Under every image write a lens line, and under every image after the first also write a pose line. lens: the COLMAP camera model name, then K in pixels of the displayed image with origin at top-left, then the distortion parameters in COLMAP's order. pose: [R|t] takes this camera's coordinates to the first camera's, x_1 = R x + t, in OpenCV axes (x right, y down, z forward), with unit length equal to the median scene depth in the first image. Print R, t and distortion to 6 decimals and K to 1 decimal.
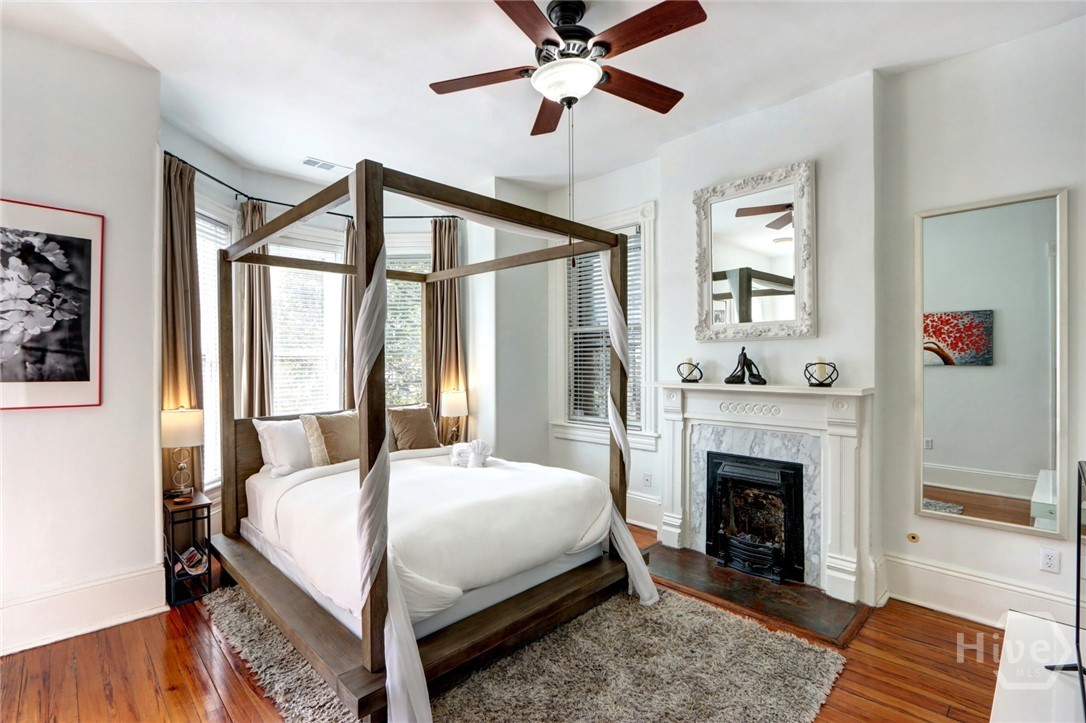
lens RADIAL K [[503.8, 0, 536.1], [0, 503.8, 357.8], [0, 0, 1]] dist [-0.017370, 0.001568]
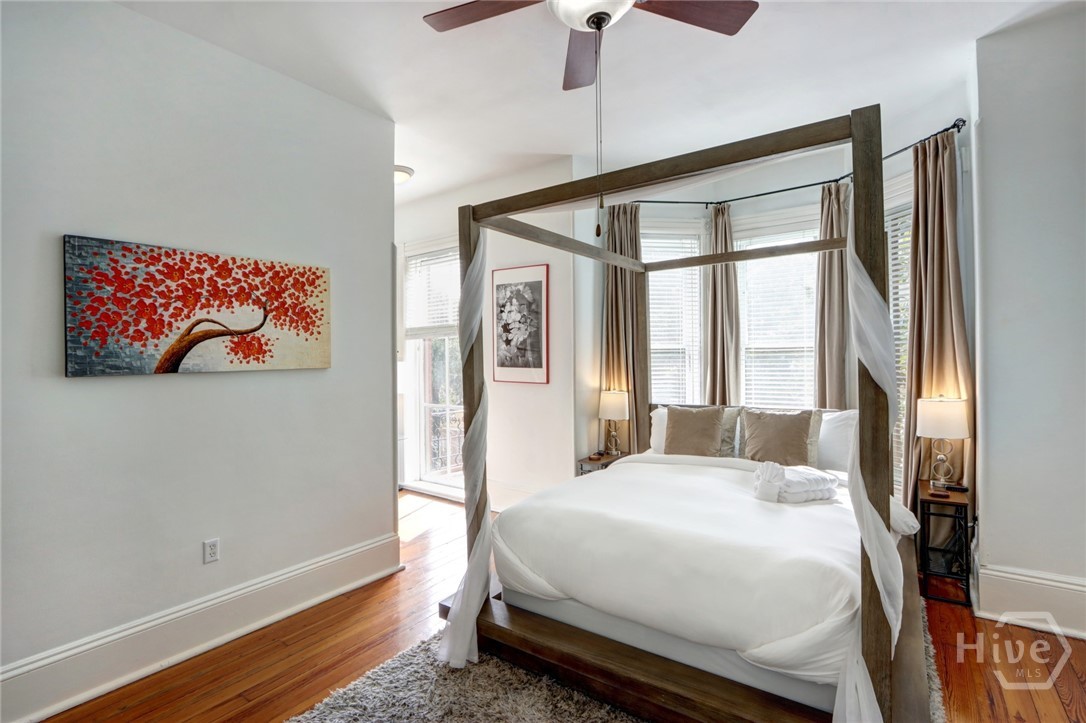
lens RADIAL K [[503.8, 0, 538.3], [0, 503.8, 354.1], [0, 0, 1]] dist [-0.017370, 0.001568]
pose [[0.172477, 0.005506, -0.984998, 0.755599], [0.016578, 0.999827, 0.008492, -0.013173], [0.984874, -0.017794, 0.172356, 0.737751]]
